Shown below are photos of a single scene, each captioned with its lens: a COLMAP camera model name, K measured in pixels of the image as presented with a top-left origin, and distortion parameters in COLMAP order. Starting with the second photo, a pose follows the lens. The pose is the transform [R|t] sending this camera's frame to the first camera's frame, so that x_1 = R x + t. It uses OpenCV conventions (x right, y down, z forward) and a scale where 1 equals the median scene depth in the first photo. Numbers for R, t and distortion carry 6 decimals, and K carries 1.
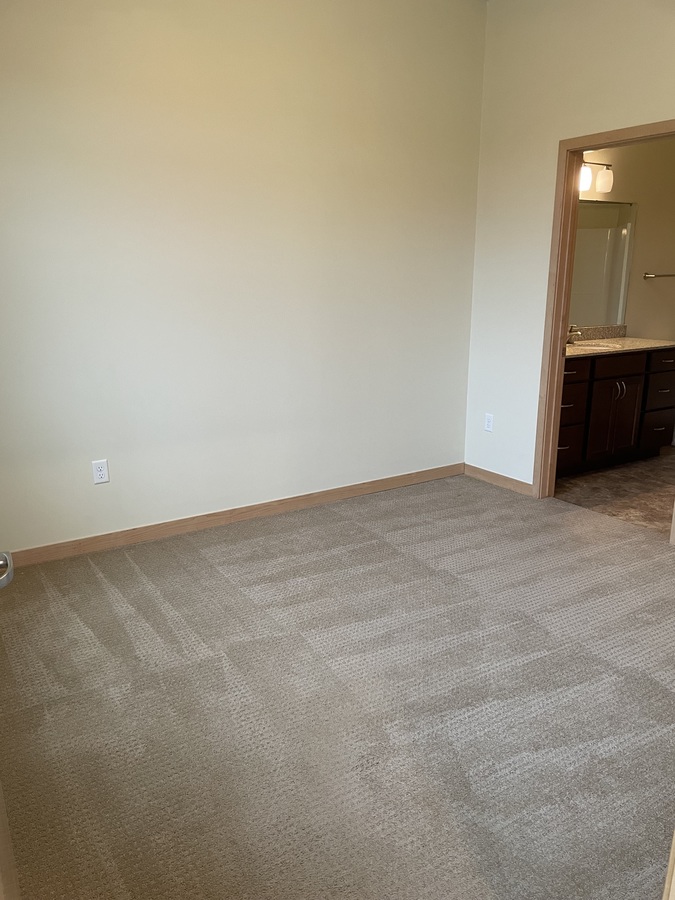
lens RADIAL K [[680.8, 0, 322.3], [0, 680.8, 450.0], [0, 0, 1]] dist [0.062821, -0.087021]
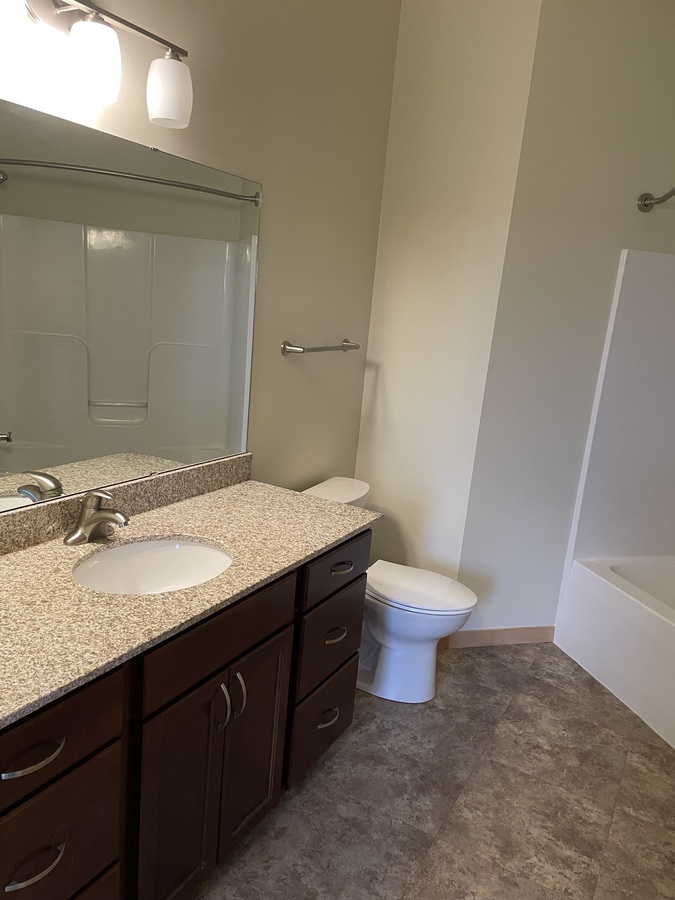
lens RADIAL K [[680.8, 0, 322.3], [0, 680.8, 450.0], [0, 0, 1]] dist [0.062821, -0.087021]
pose [[0.883988, -0.026184, 0.466776, 0.306247], [0.032976, 0.999436, -0.006387, -0.202604], [-0.466345, 0.021039, 0.884353, 0.649575]]
